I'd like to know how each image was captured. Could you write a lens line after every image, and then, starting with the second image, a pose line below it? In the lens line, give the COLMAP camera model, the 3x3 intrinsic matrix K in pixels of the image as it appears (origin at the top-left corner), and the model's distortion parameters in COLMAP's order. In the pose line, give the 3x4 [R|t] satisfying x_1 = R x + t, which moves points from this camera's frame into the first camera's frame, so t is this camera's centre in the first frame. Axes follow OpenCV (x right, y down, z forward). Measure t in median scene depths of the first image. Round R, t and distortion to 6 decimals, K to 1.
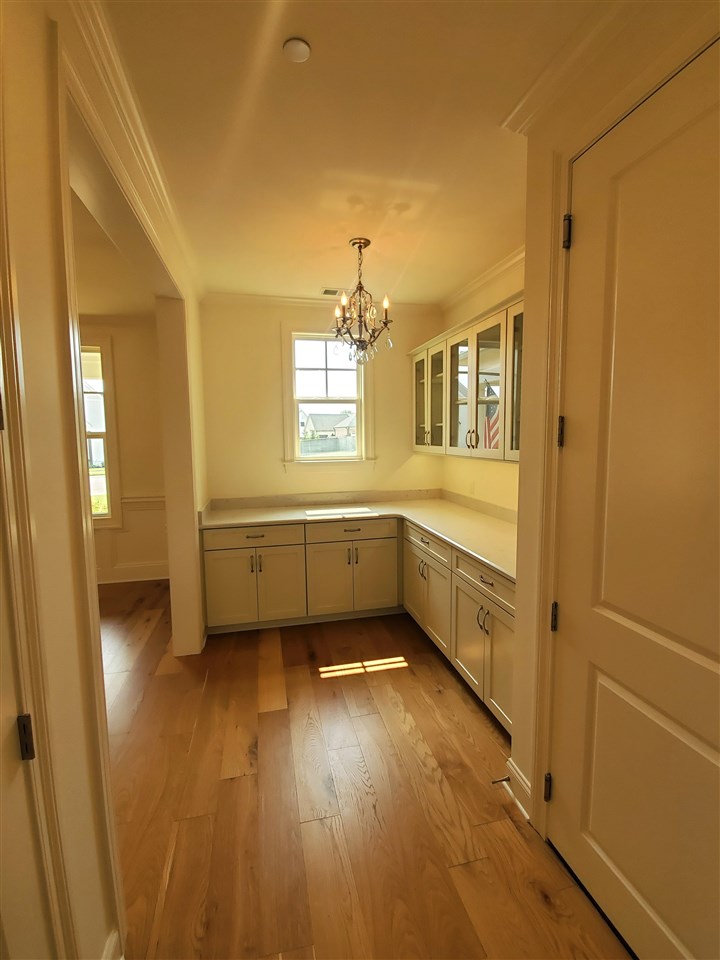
lens RADIAL K [[428.4, 0, 360.0], [0, 428.4, 480.0], [0, 0, 1]] dist [0.002406, -0.011663]
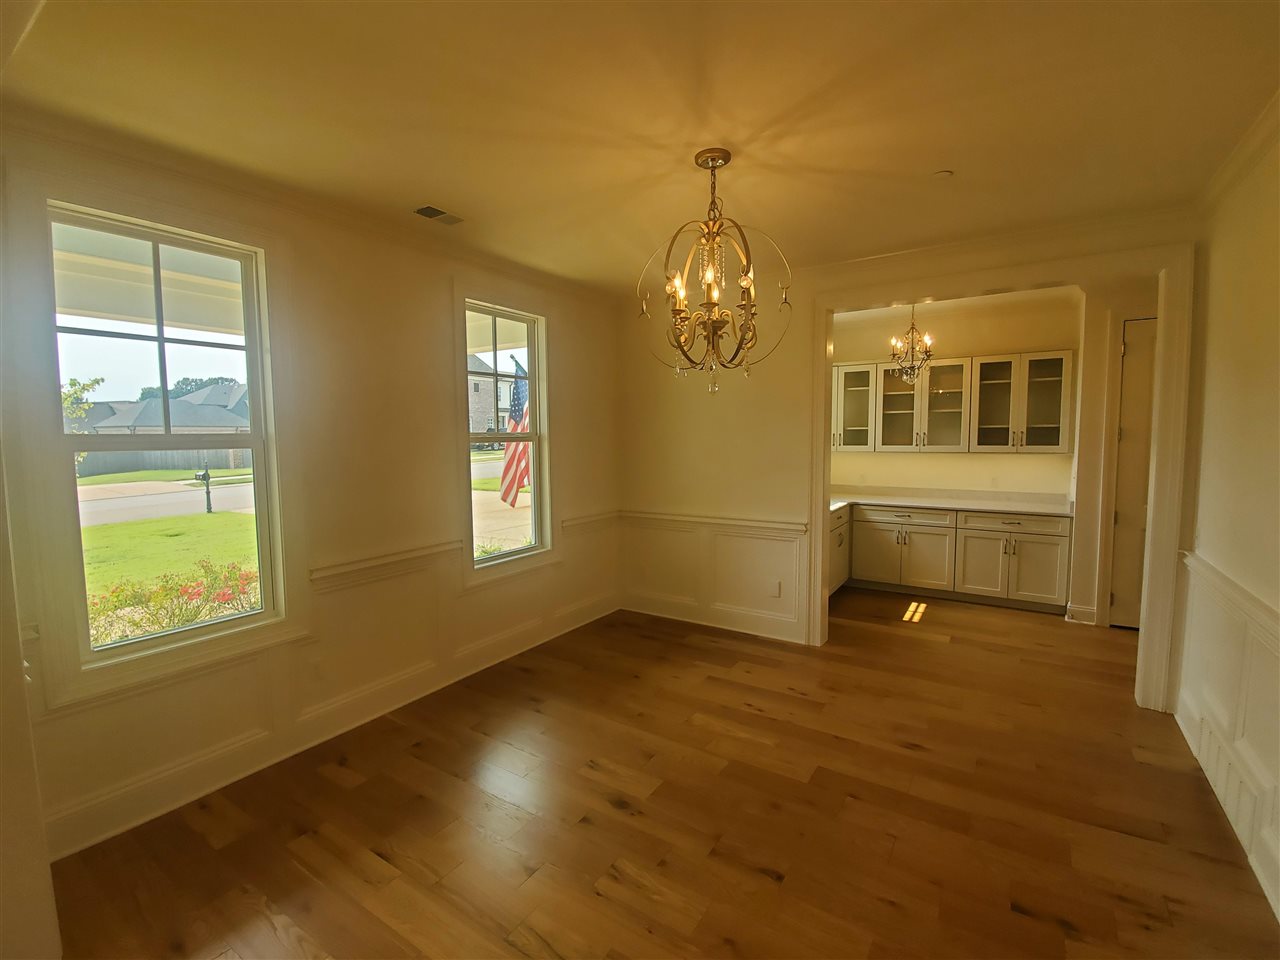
lens RADIAL K [[571.2, 0, 633.7], [0, 571.2, 479.3], [0, 0, 1]] dist [0.002406, -0.011663]
pose [[0.734583, -0.053234, 0.676428, -1.760521], [0.076525, 0.997057, -0.004637, -0.025521], [-0.674190, 0.055170, 0.736494, 0.265816]]
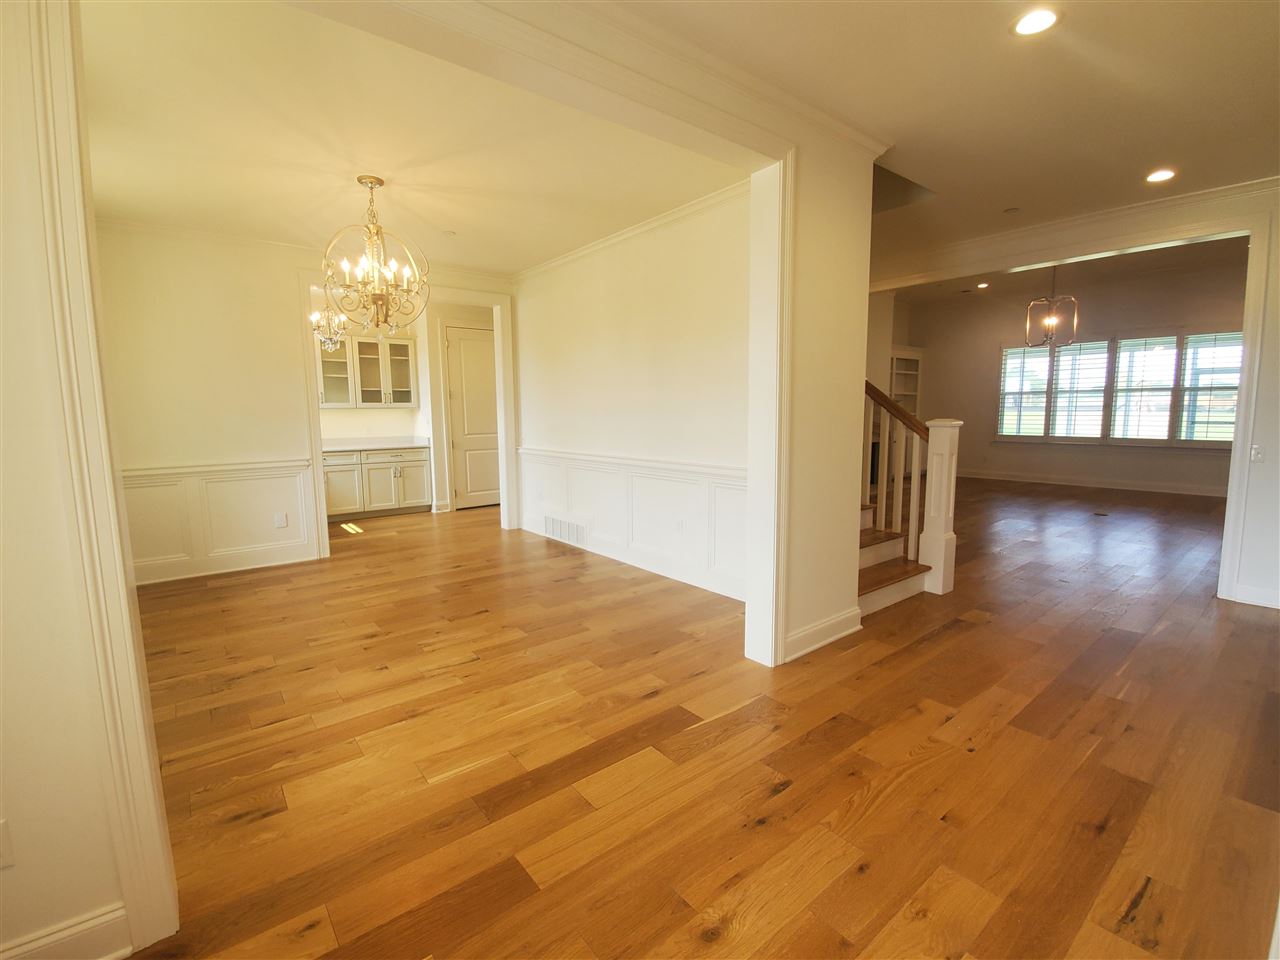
lens RADIAL K [[571.2, 0, 633.7], [0, 571.2, 479.3], [0, 0, 1]] dist [0.002406, -0.011663]
pose [[-0.419935, -0.099047, 0.902133, -2.493526], [0.107151, 0.981663, 0.157656, 0.004639], [-0.901206, 0.162870, -0.401622, 0.872518]]
